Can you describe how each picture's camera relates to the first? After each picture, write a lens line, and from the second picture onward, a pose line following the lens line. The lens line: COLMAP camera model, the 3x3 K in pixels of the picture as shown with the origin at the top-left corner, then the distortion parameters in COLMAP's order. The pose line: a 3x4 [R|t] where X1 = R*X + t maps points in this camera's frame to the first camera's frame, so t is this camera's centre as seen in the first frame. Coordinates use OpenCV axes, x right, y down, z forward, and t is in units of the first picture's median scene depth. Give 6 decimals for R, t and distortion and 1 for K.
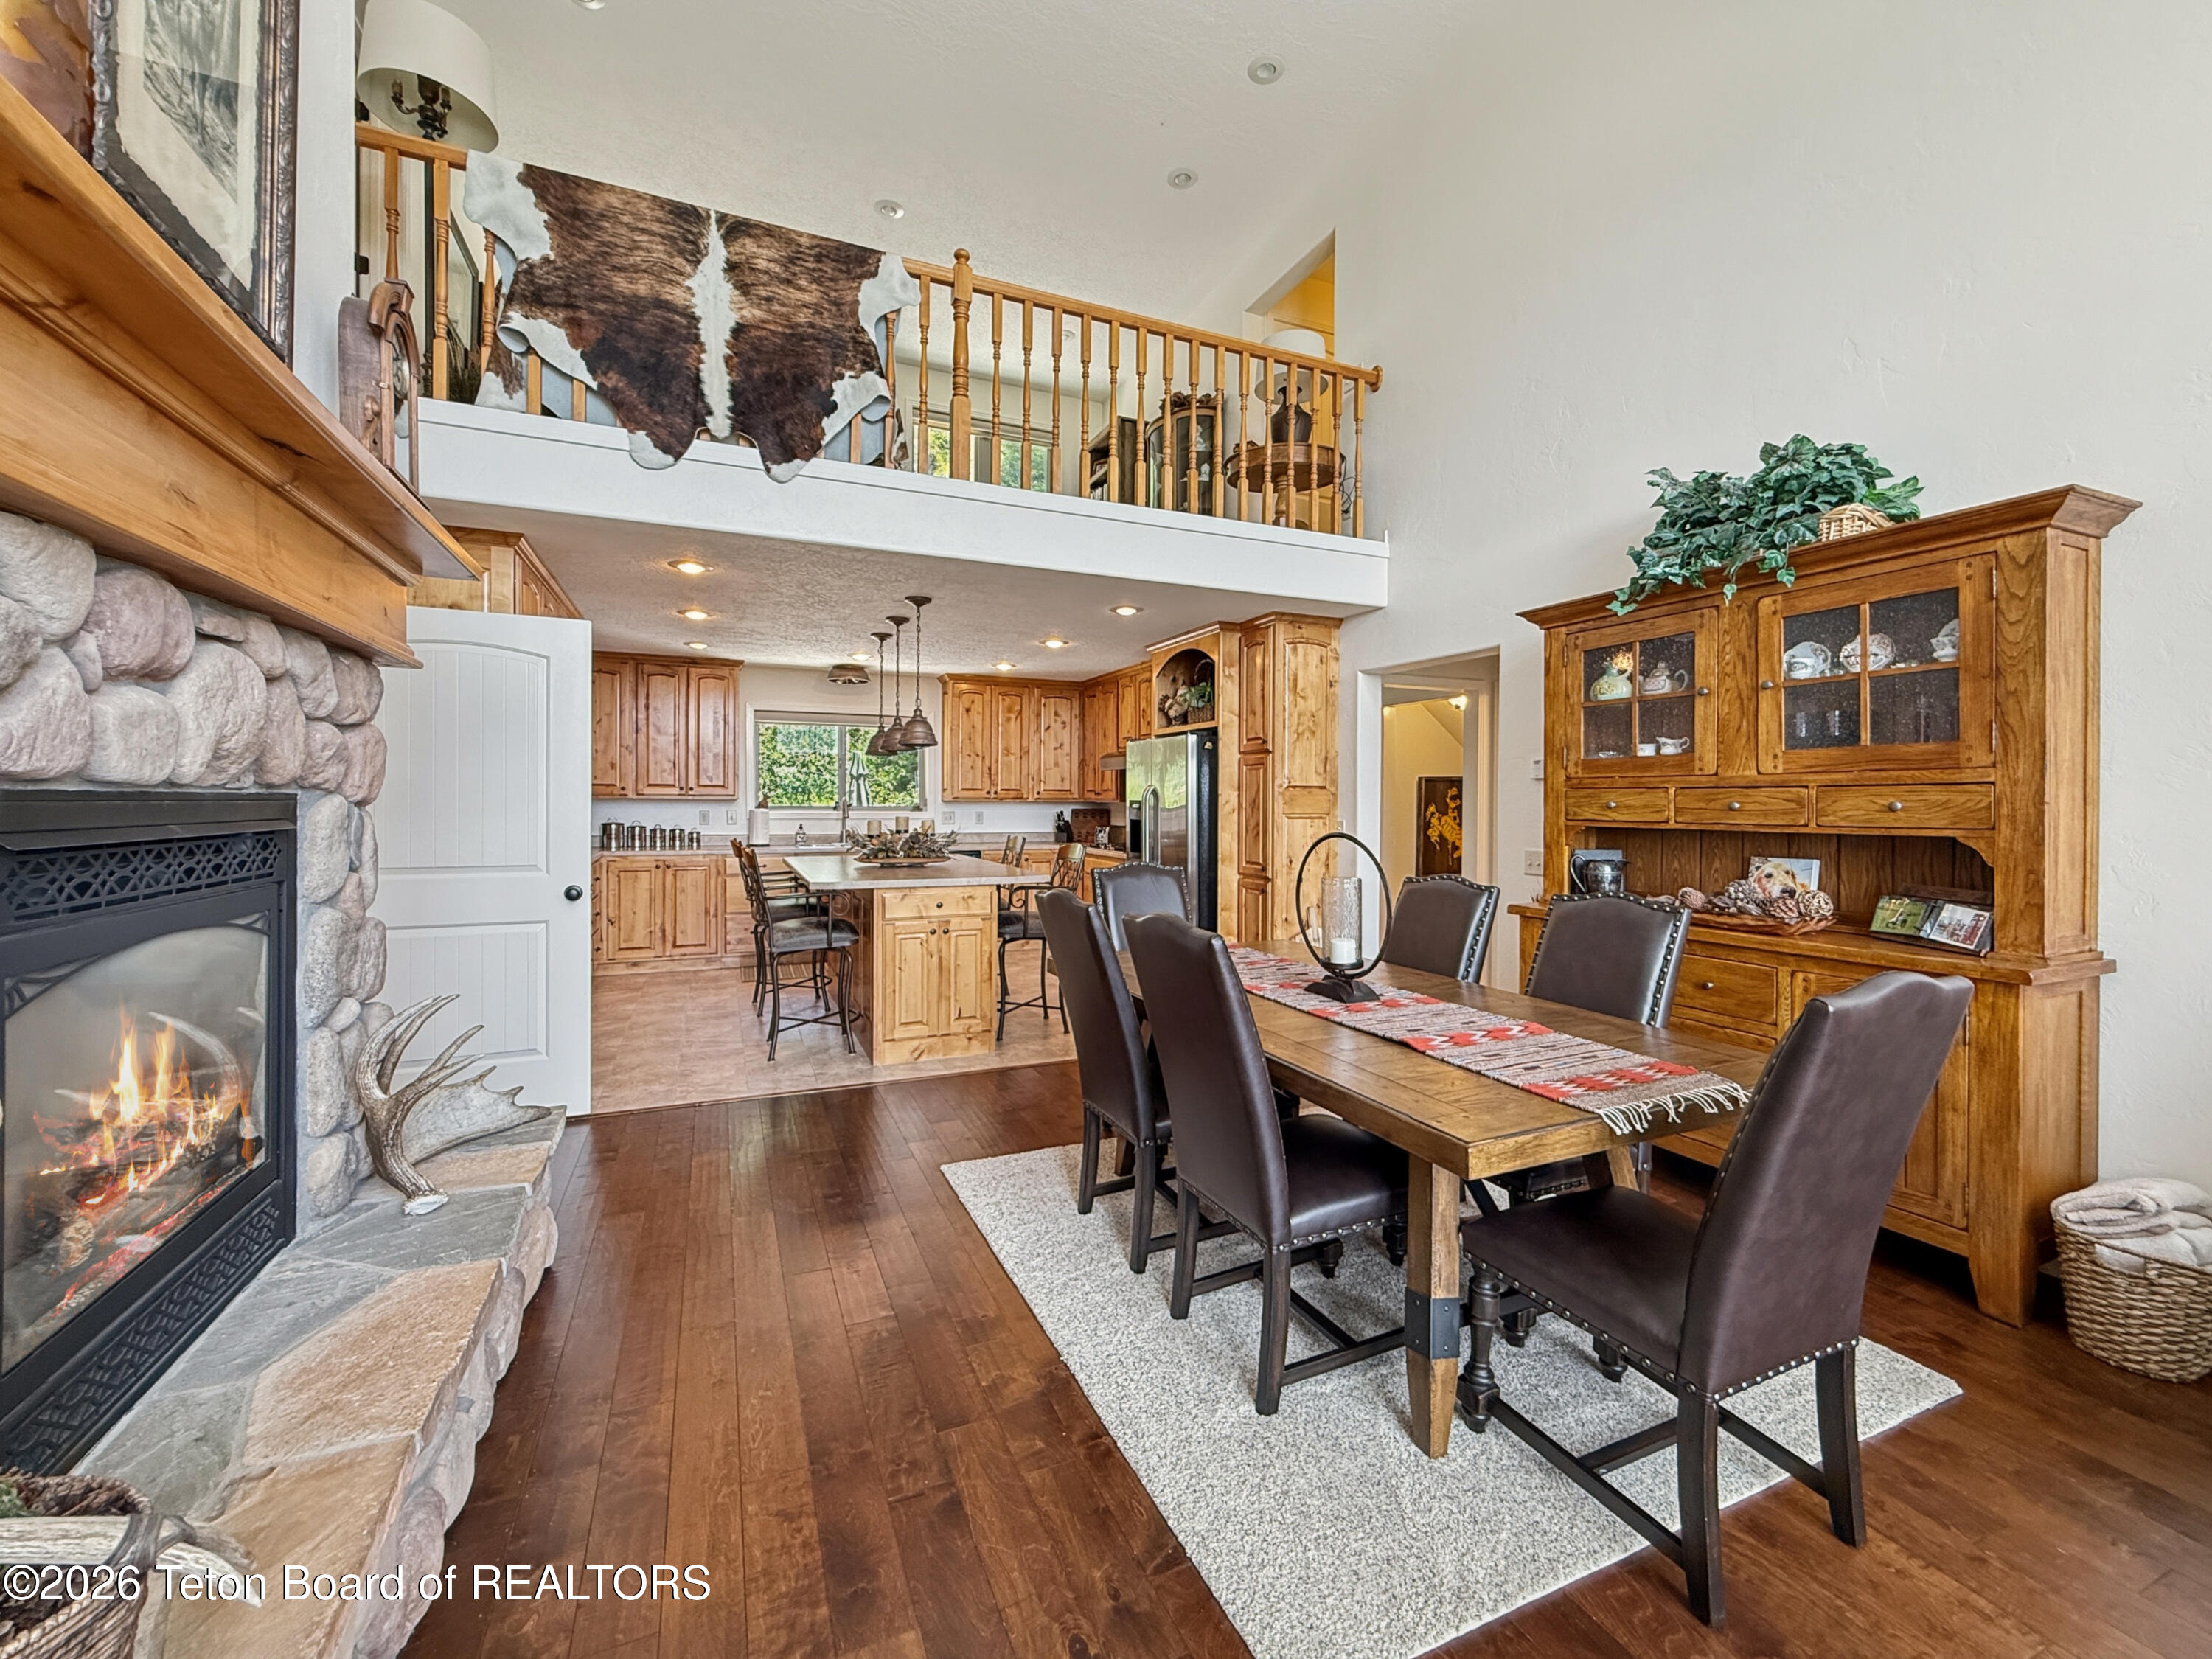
lens RADIAL K [[901.4, 0, 1111.3], [0, 901.4, 809.5], [0, 0, 1]] dist [-0.000664, -0.000298]
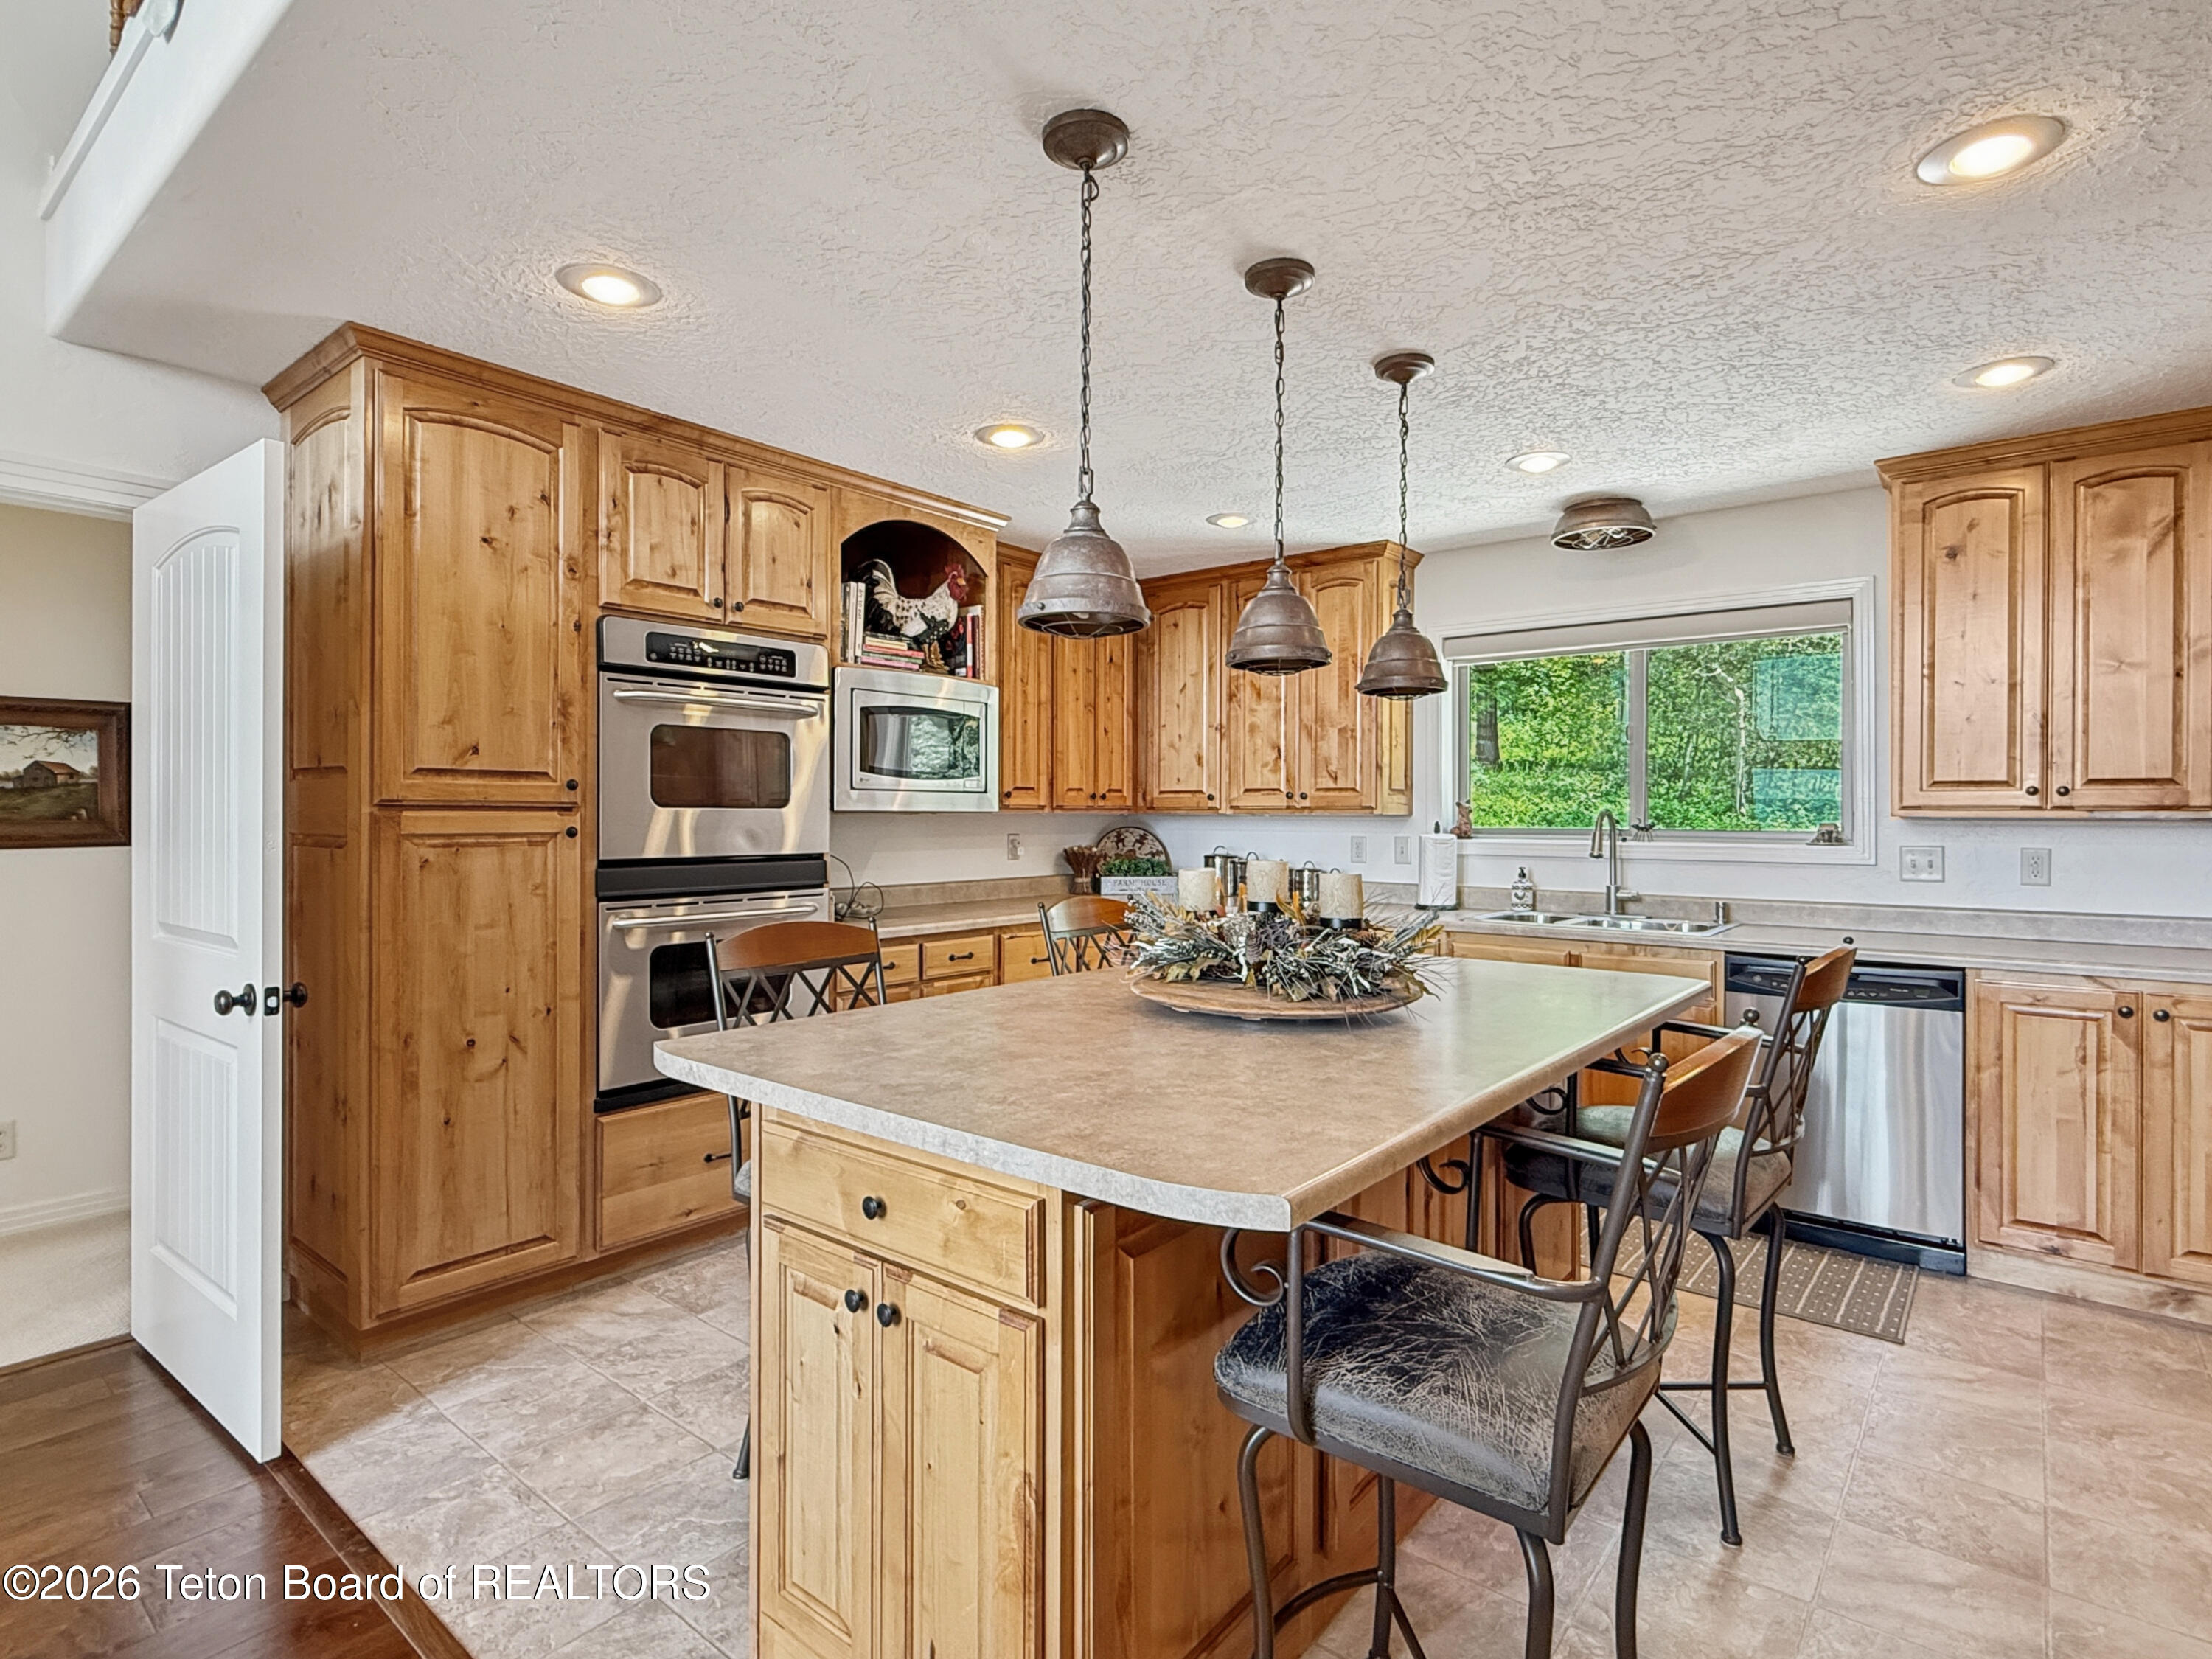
lens RADIAL K [[1129.3, 0, 1109.2], [0, 1129.3, 819.9], [0, 0, 1]] dist [0.003114, 0.000199]
pose [[0.458291, 0.000178, -0.888802, 0.161485], [-0.010035, 0.999937, -0.004974, -0.006477], [0.888745, 0.011199, 0.458264, 1.099706]]
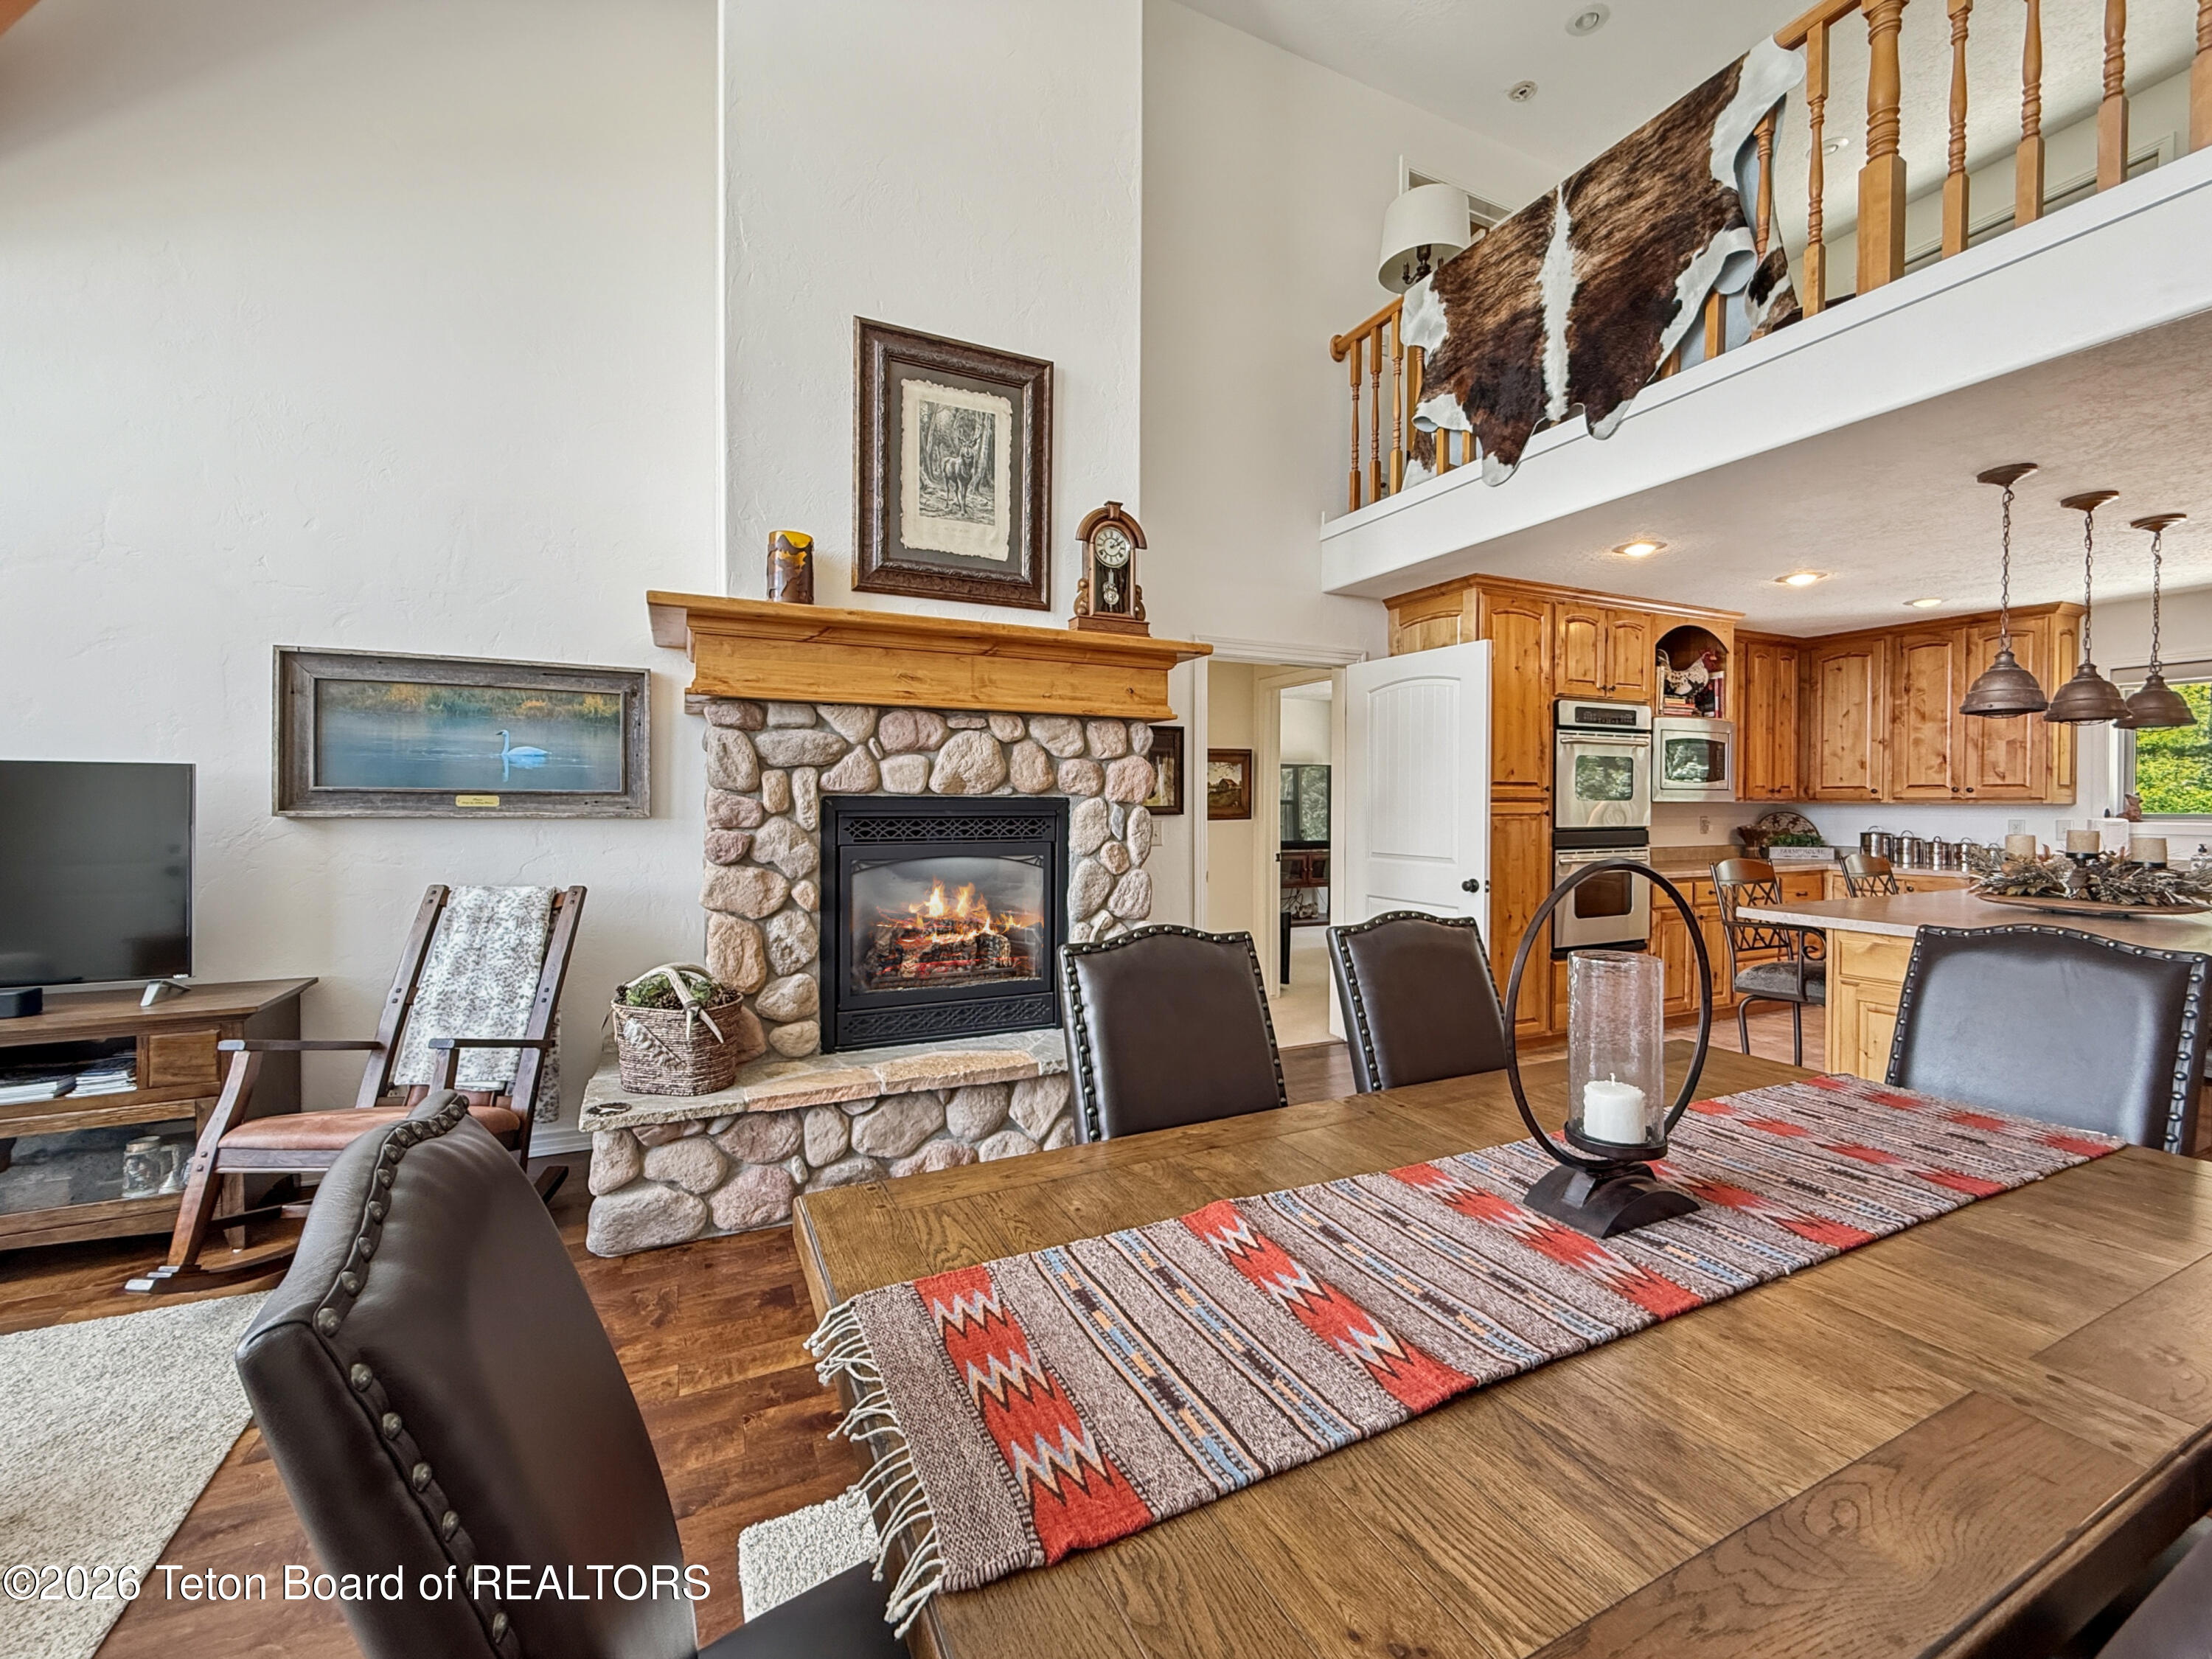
lens RADIAL K [[901.4, 0, 1111.3], [0, 901.4, 809.5], [0, 0, 1]] dist [-0.000664, -0.000298]
pose [[0.026177, 0.003398, -0.999652, 0.497357], [-0.012342, 0.999919, 0.003076, 0.000583], [0.999581, 0.012257, 0.026216, 0.502350]]
